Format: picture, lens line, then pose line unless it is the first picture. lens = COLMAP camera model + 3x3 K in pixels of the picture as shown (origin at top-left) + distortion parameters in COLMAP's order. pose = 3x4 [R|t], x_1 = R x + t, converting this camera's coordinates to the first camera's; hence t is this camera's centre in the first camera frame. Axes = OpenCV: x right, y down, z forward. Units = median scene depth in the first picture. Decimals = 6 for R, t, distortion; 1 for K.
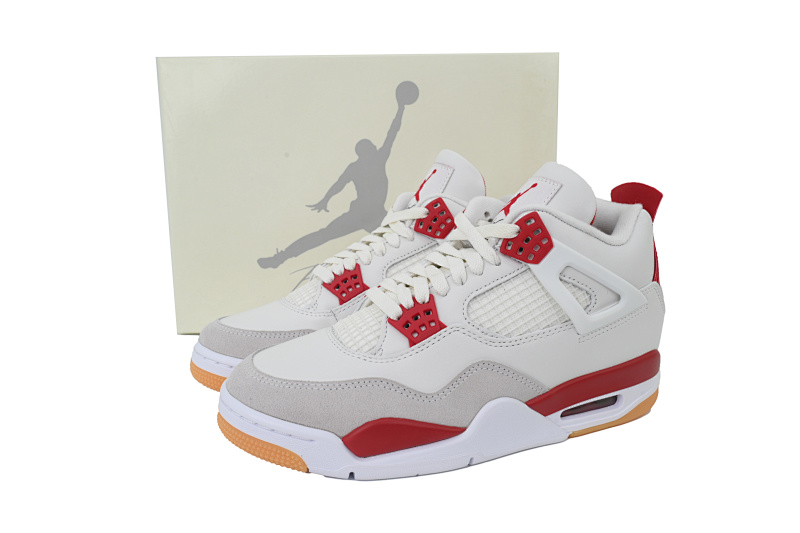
lens RADIAL K [[532.2, 0, 400.0], [0, 532.2, 266.5], [0, 0, 1]] dist [0.000024, -0.000103]
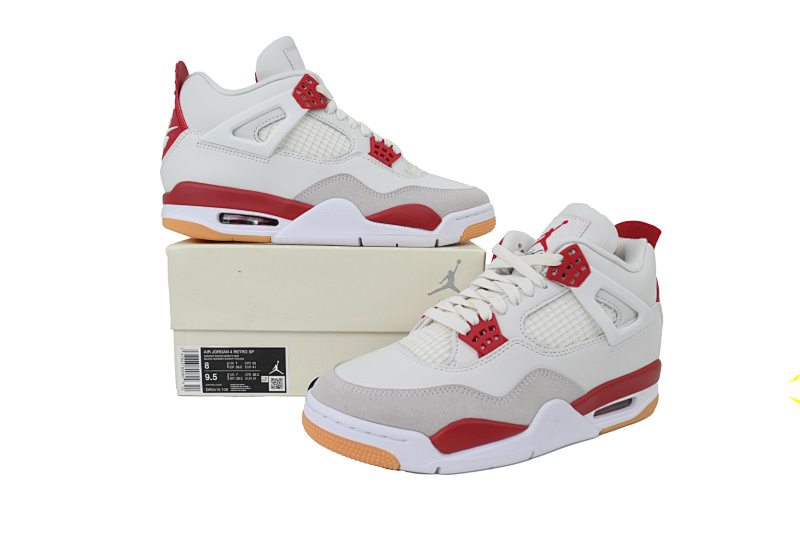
lens RADIAL K [[532.2, 0, 400.0], [0, 532.2, 266.5], [0, 0, 1]] dist [0.000024, -0.000103]
pose [[0.991312, 0.002791, 0.131499, -0.302765], [0.004983, 0.998260, -0.058748, 0.017602], [-0.131434, 0.058893, 0.989574, -0.147356]]
